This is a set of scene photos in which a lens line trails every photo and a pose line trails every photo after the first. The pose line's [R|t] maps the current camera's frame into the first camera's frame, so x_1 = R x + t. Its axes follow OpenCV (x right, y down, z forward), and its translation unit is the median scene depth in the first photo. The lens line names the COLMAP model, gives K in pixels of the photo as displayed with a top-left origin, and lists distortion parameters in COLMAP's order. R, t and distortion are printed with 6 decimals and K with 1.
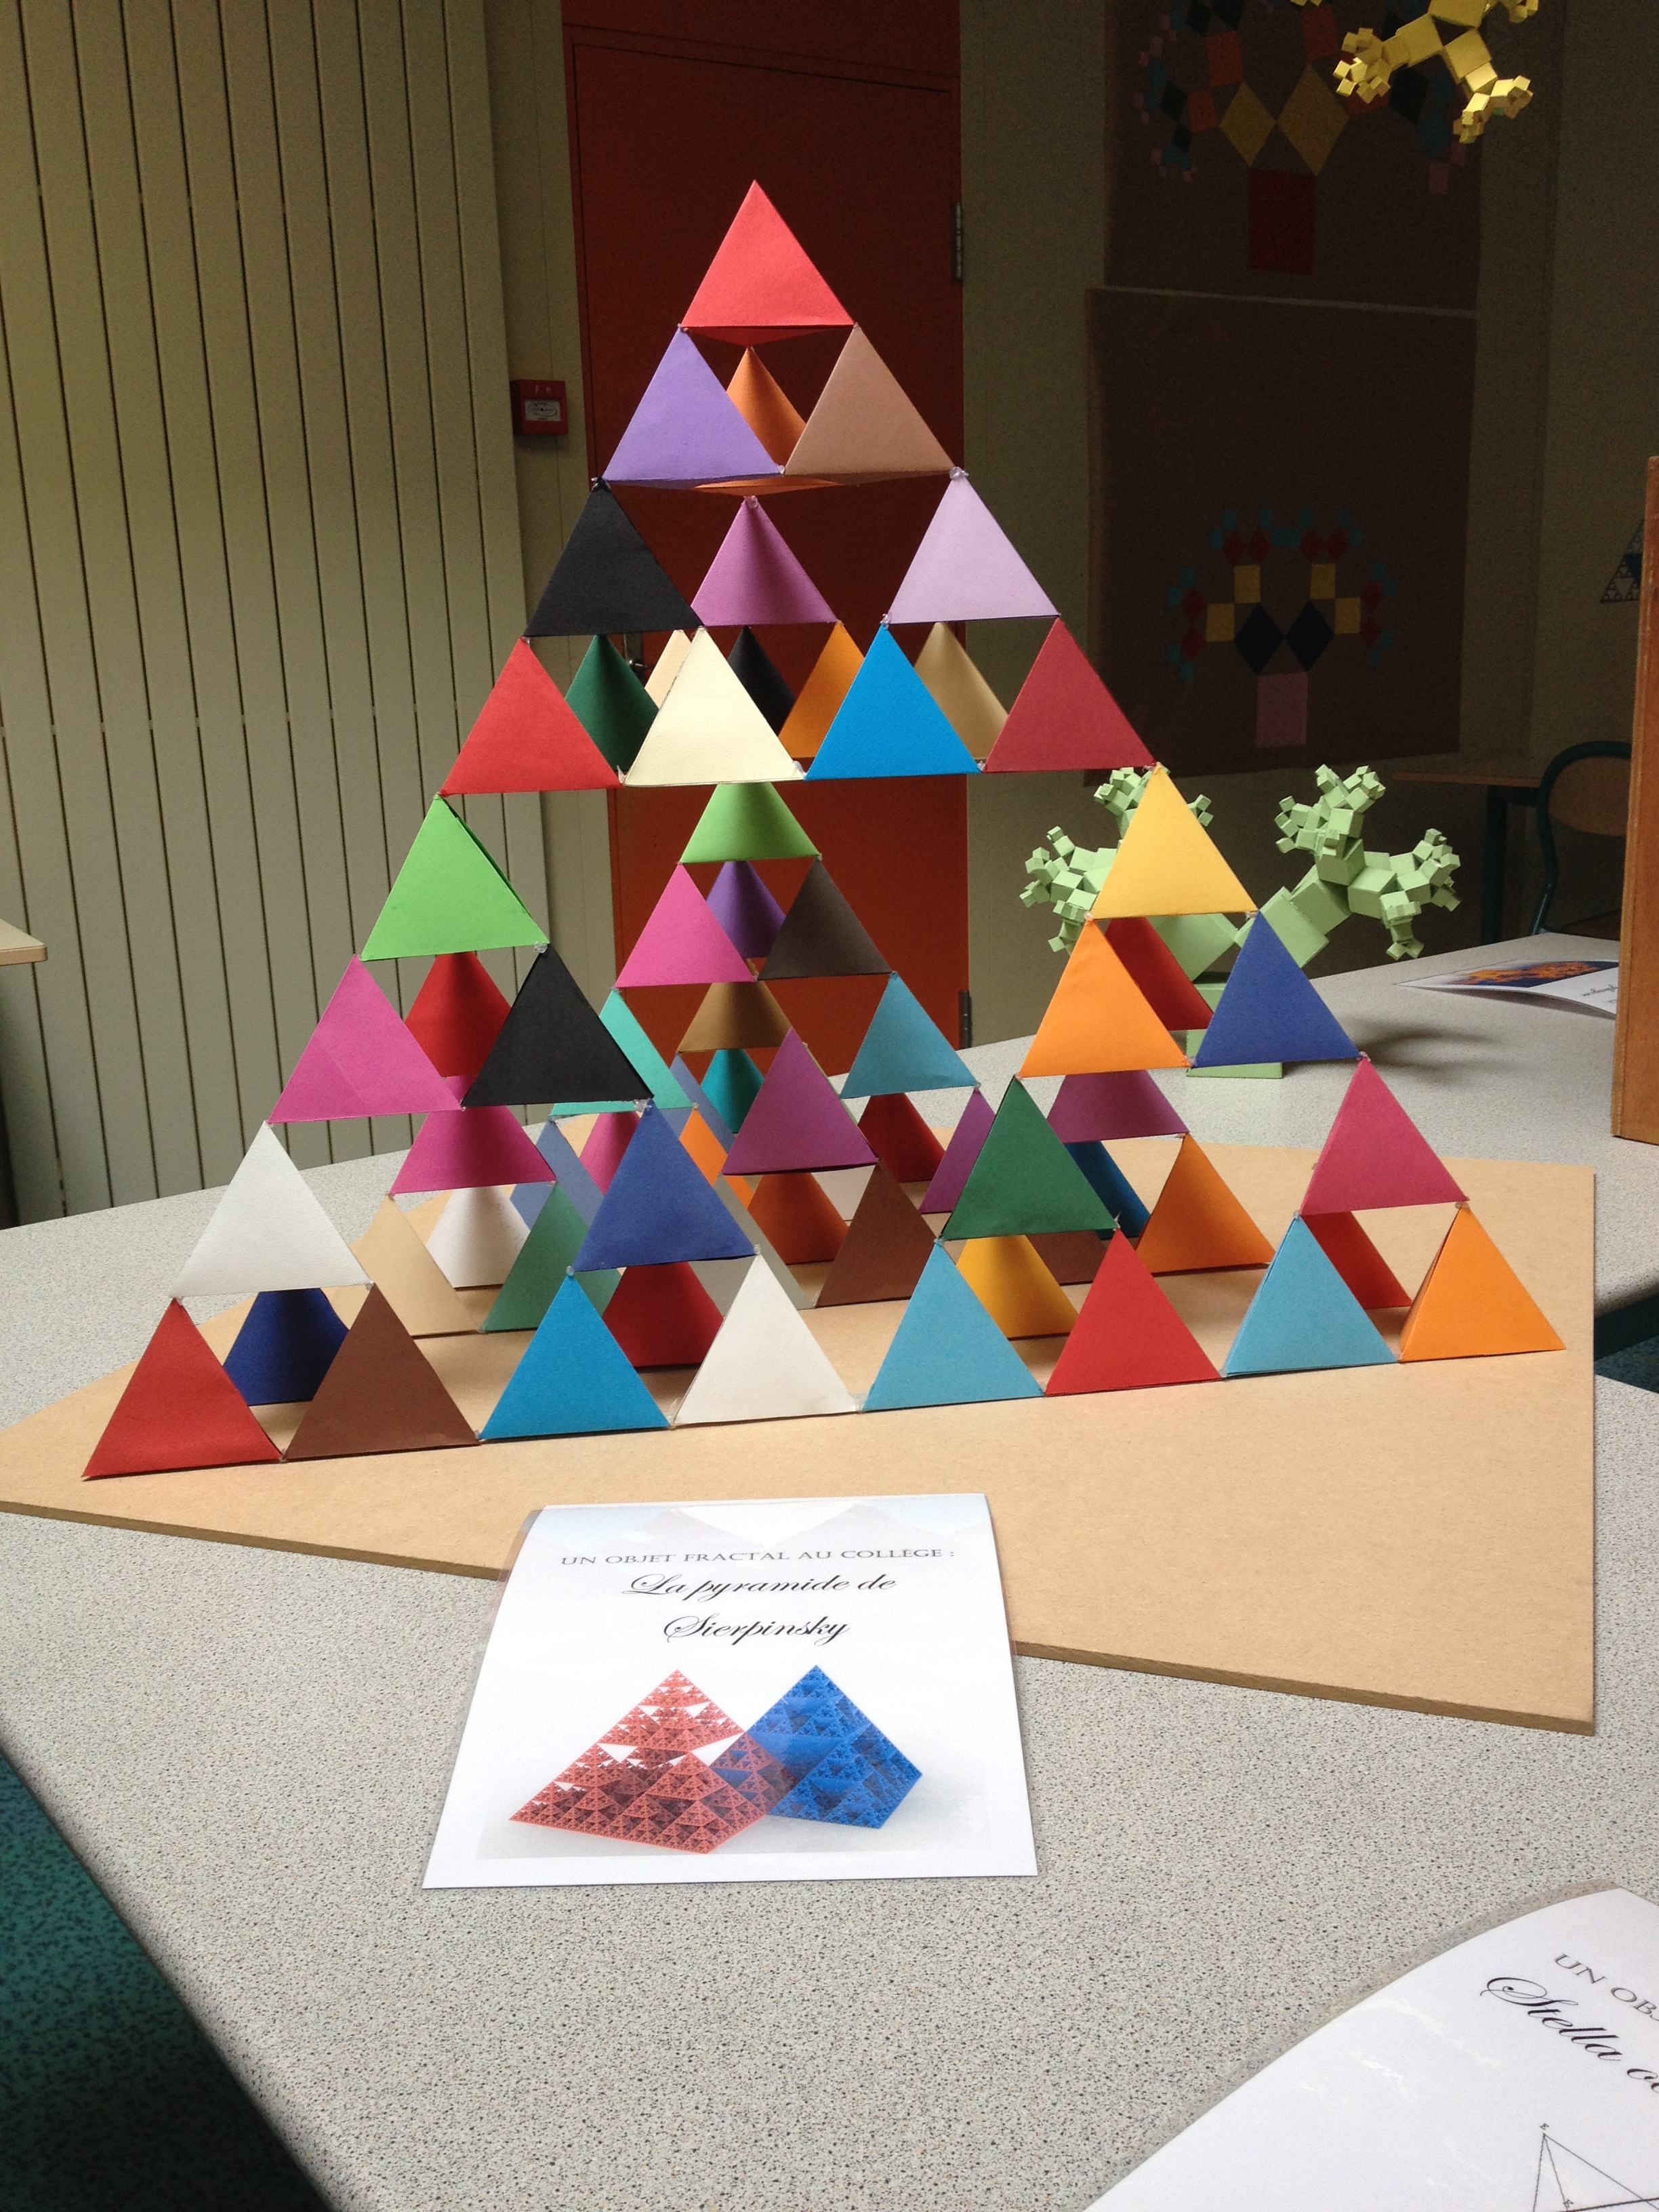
lens RADIAL K [[2080.3, 0, 829.5], [0, 2080.3, 1106.0], [0, 0, 1]] dist [0.073715, -0.172000]
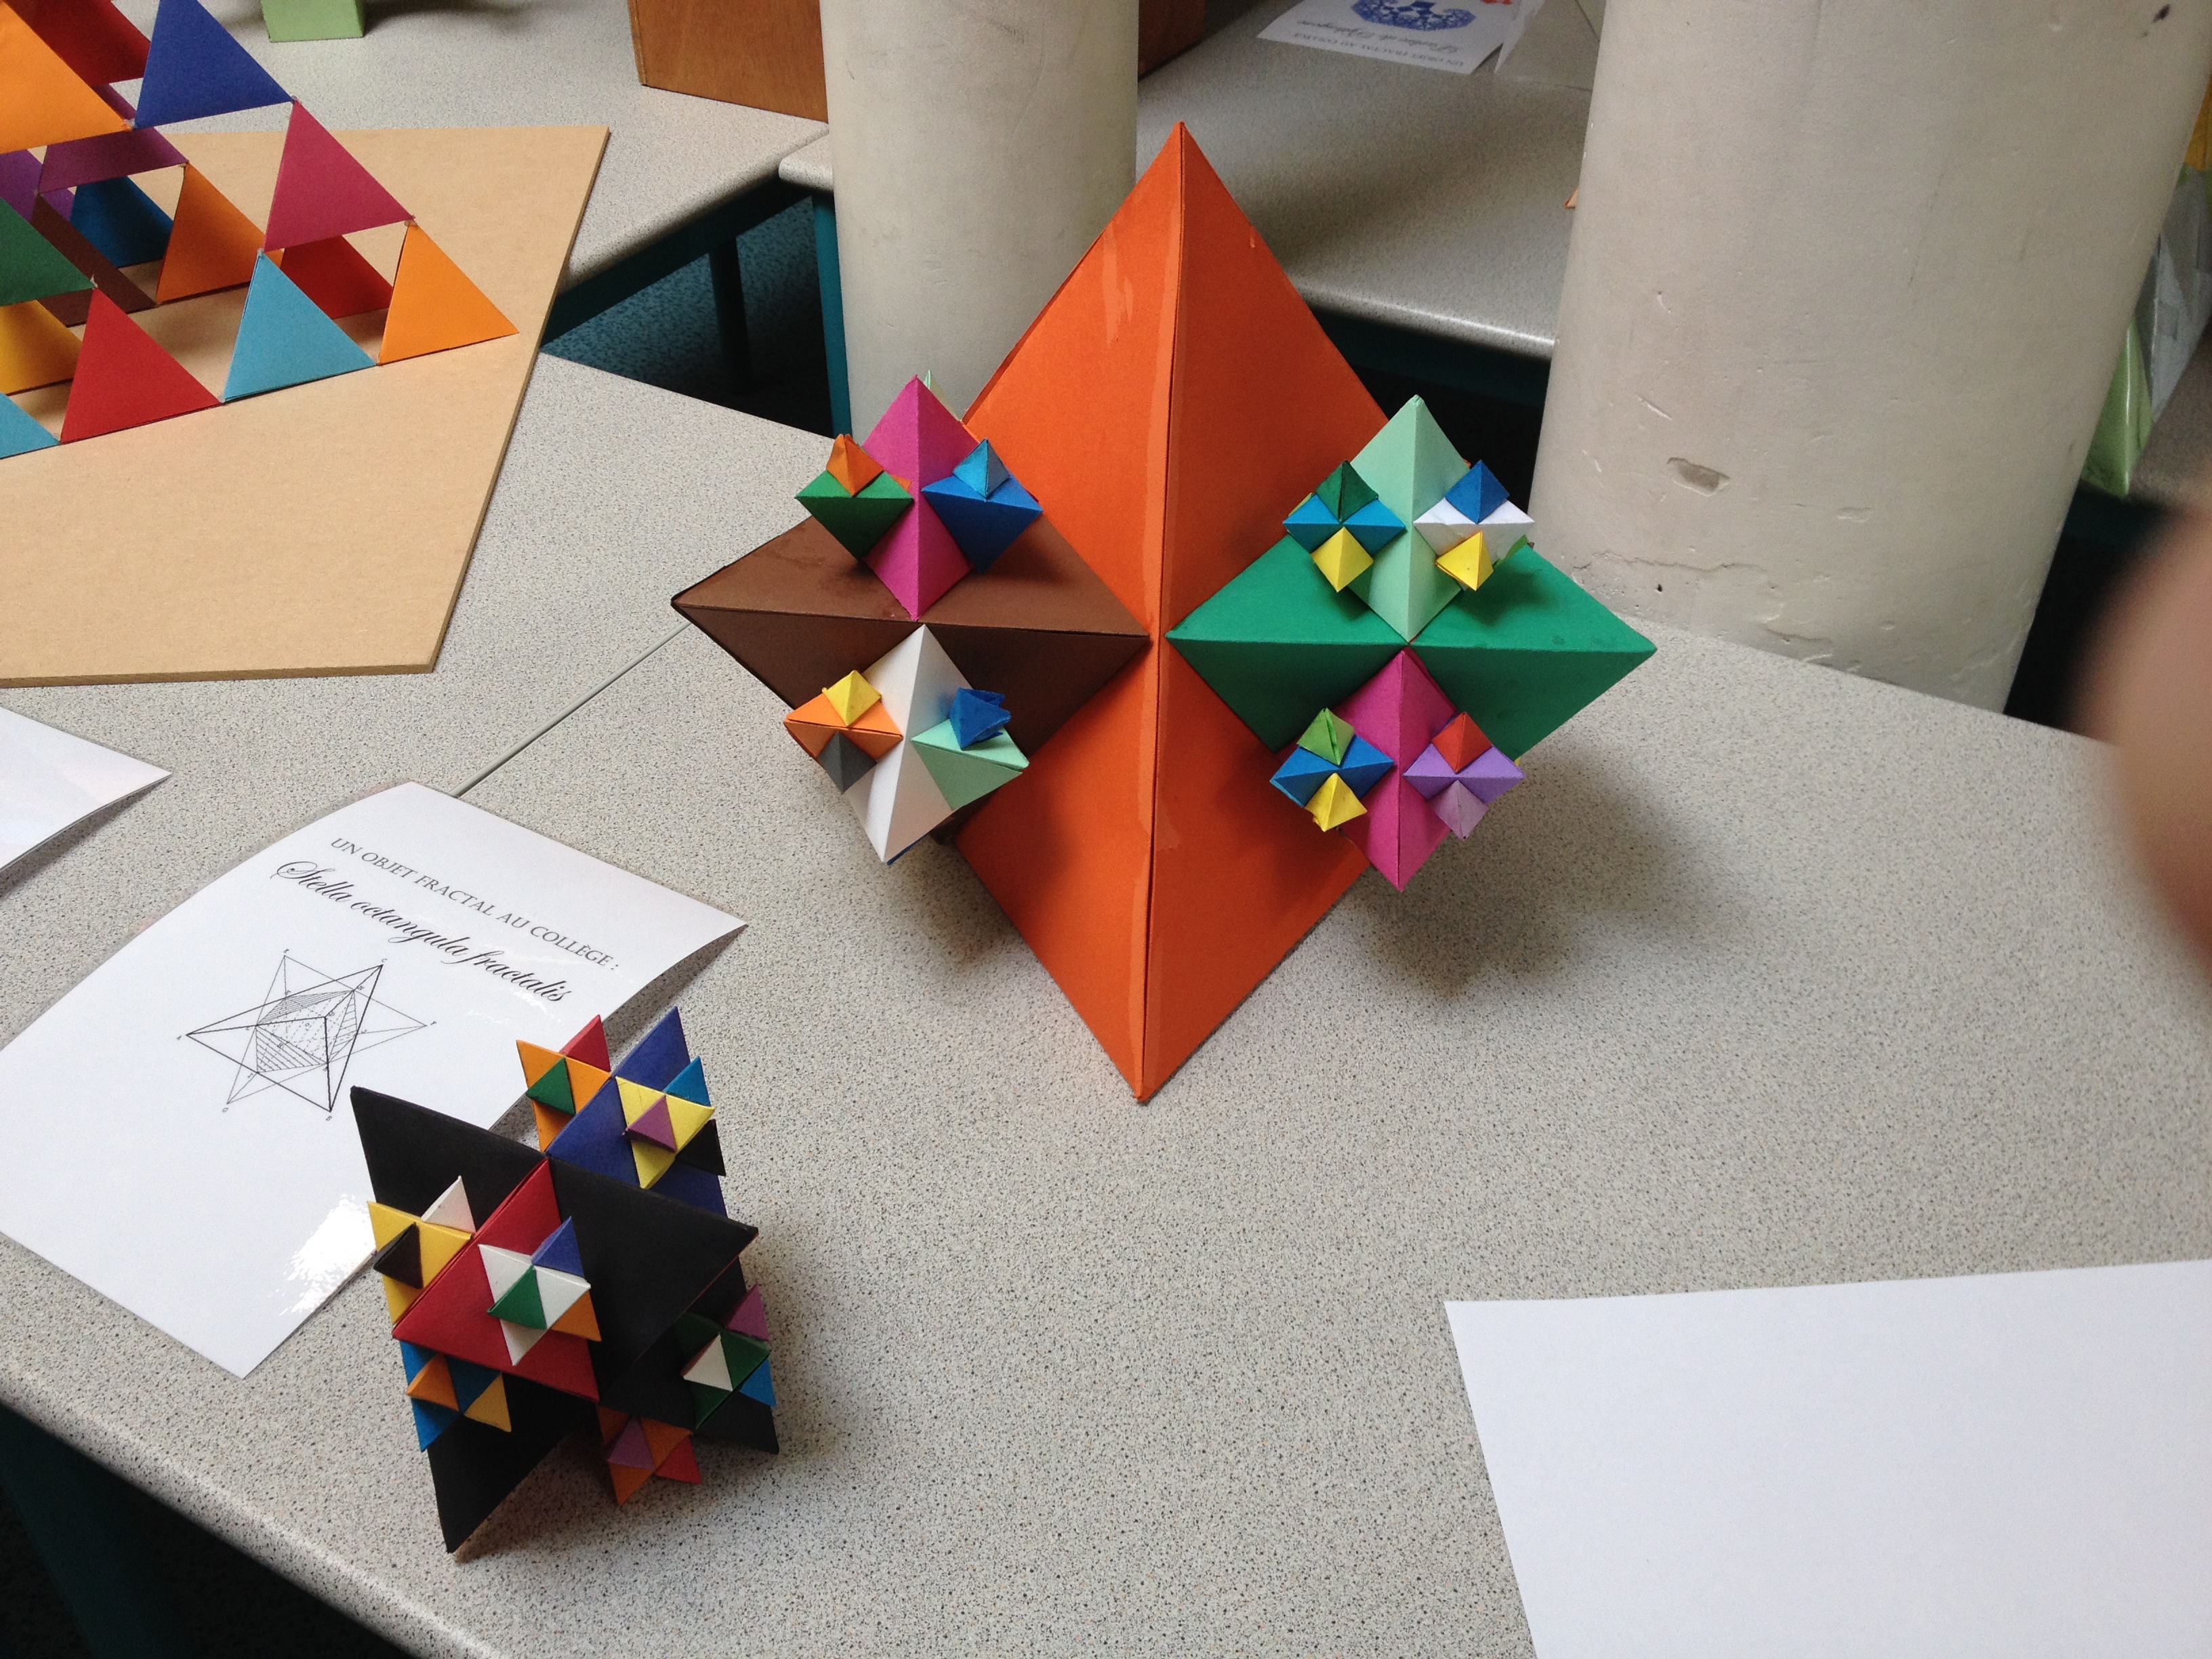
lens RADIAL K [[2094.4, 0, 1106.0], [0, 2094.4, 829.5], [0, 0, 1]] dist [0.005261, 0.004974]
pose [[0.919833, -0.217886, 0.326240, 0.200952], [0.062203, 0.902070, 0.427084, -0.126178], [-0.387347, -0.372553, 0.843307, -0.290604]]
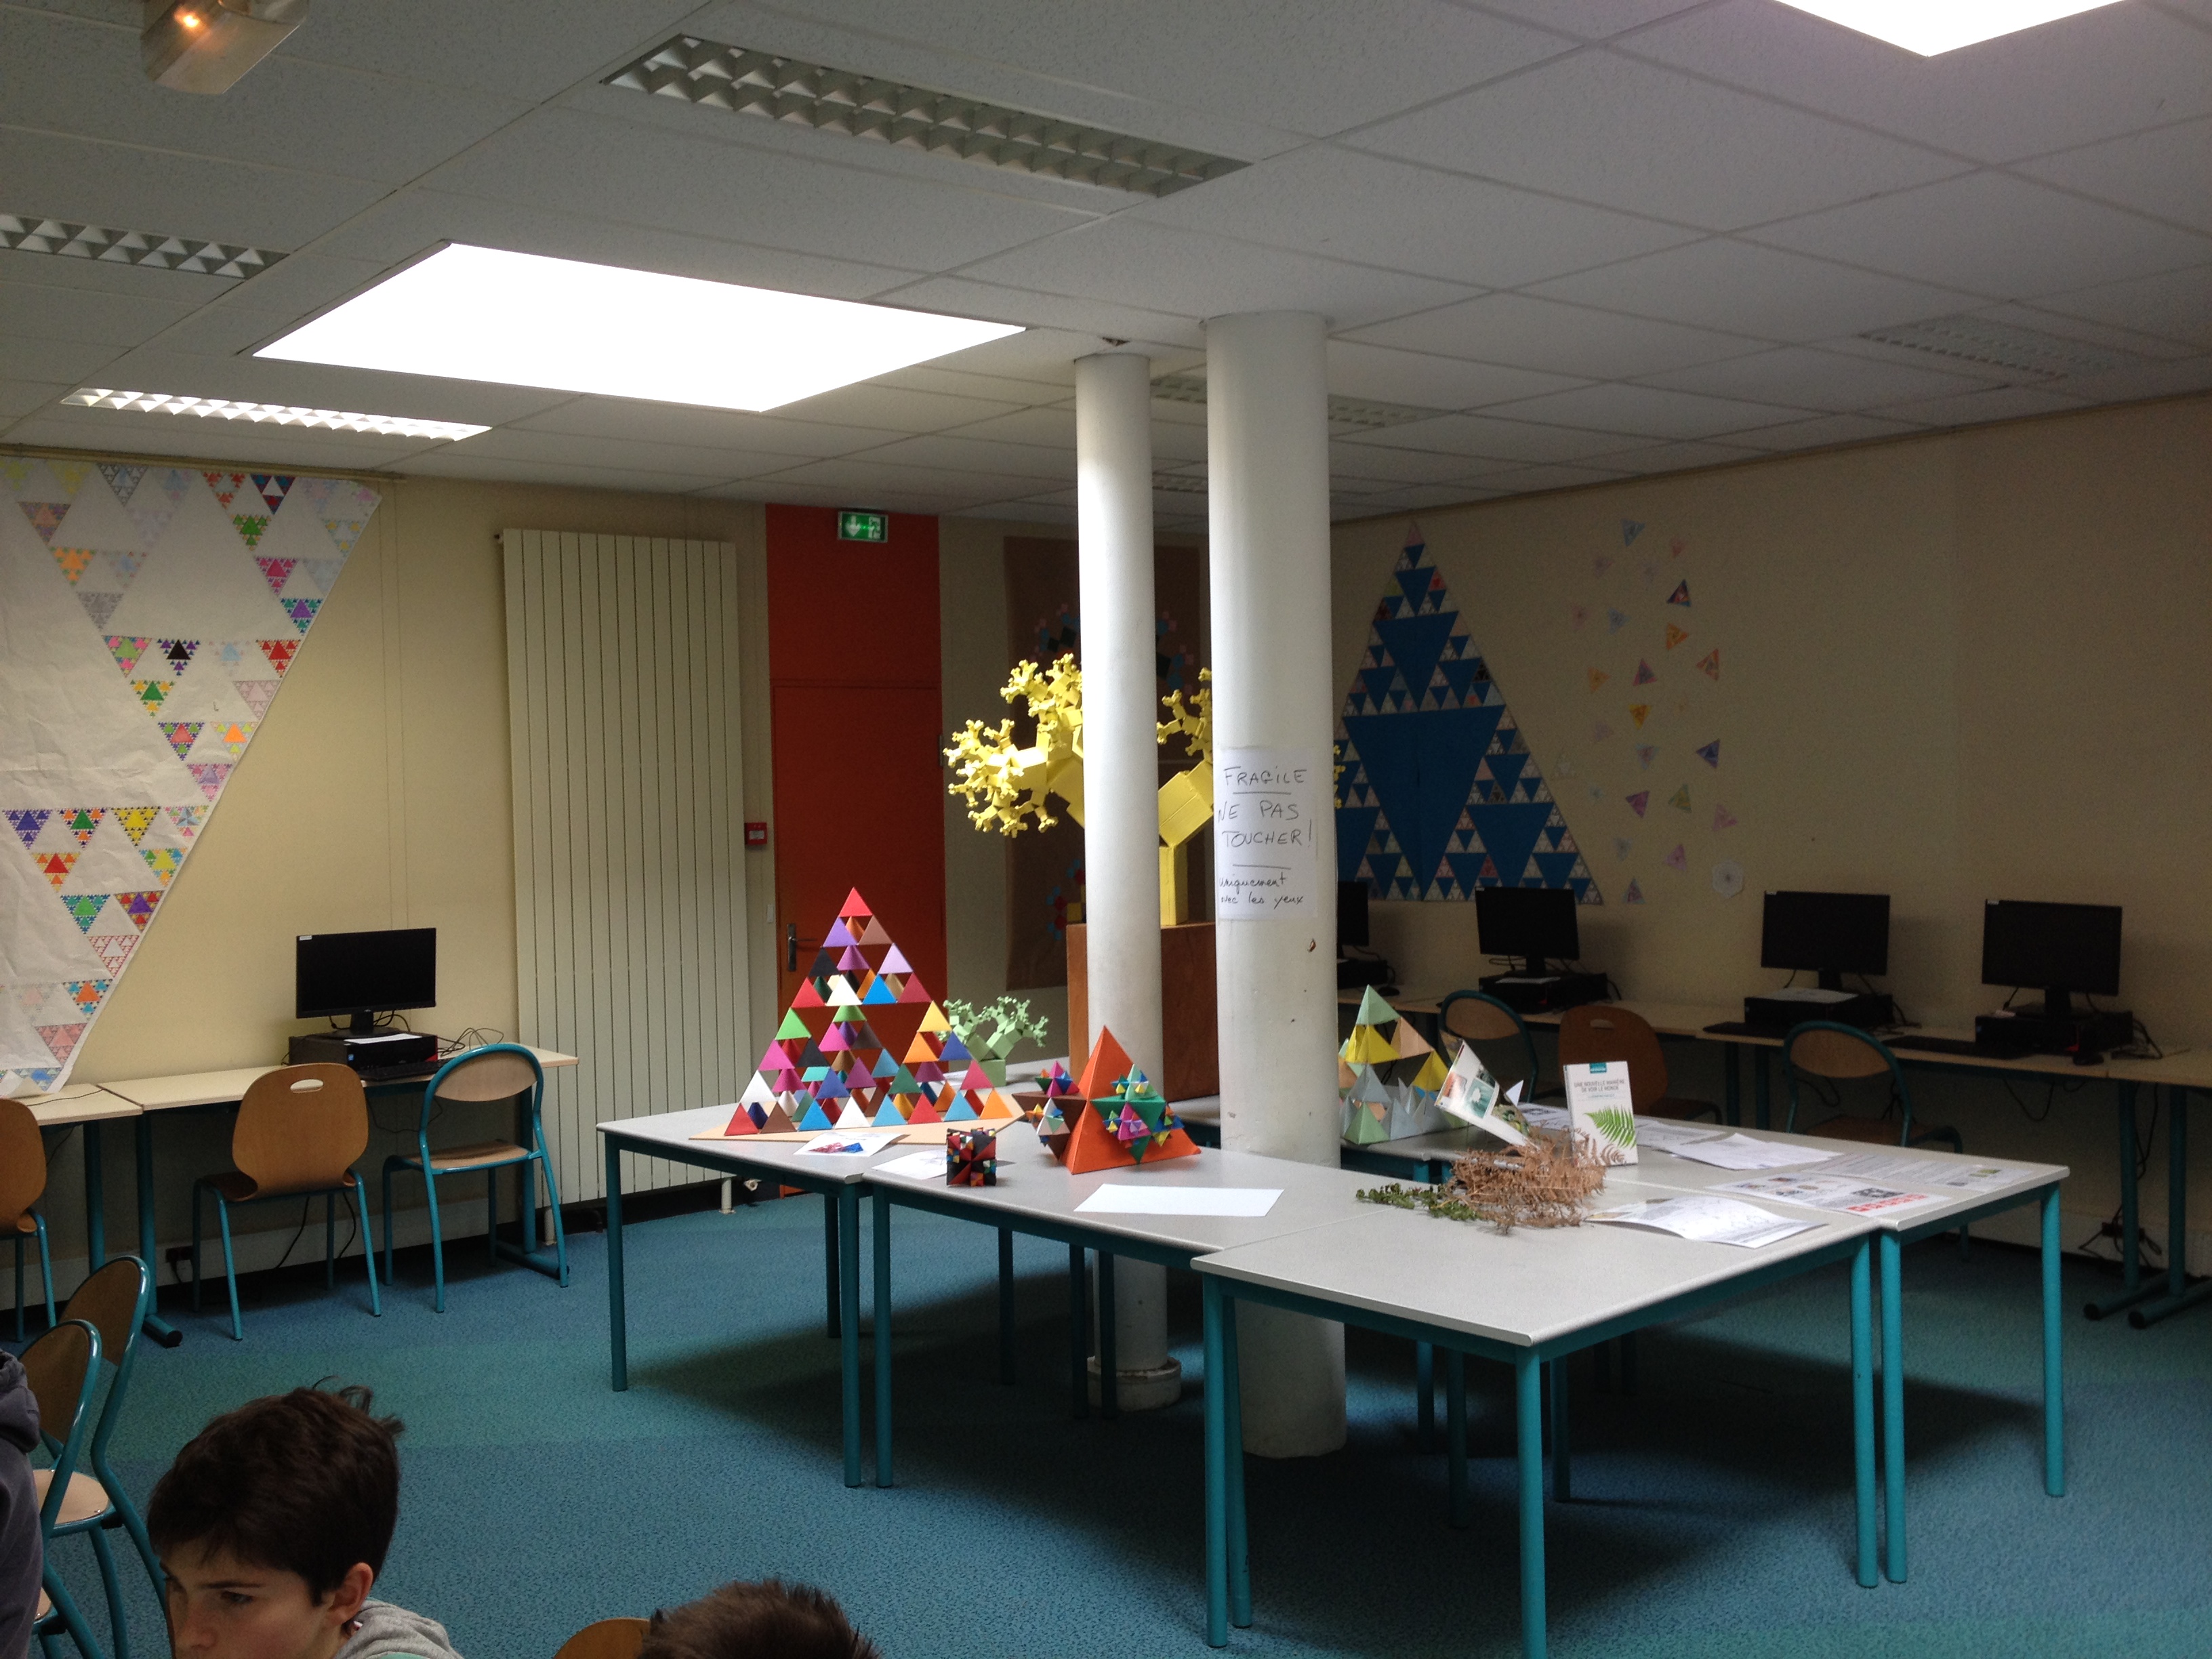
lens RADIAL K [[2080.3, 0, 1106.0], [0, 2080.3, 829.5], [0, 0, 1]] dist [0.073715, -0.172000]
pose [[0.995572, 0.007412, 0.093707, 0.100771], [0.012931, 0.976609, -0.214632, 0.513099], [-0.093106, 0.214893, 0.972189, -4.000962]]
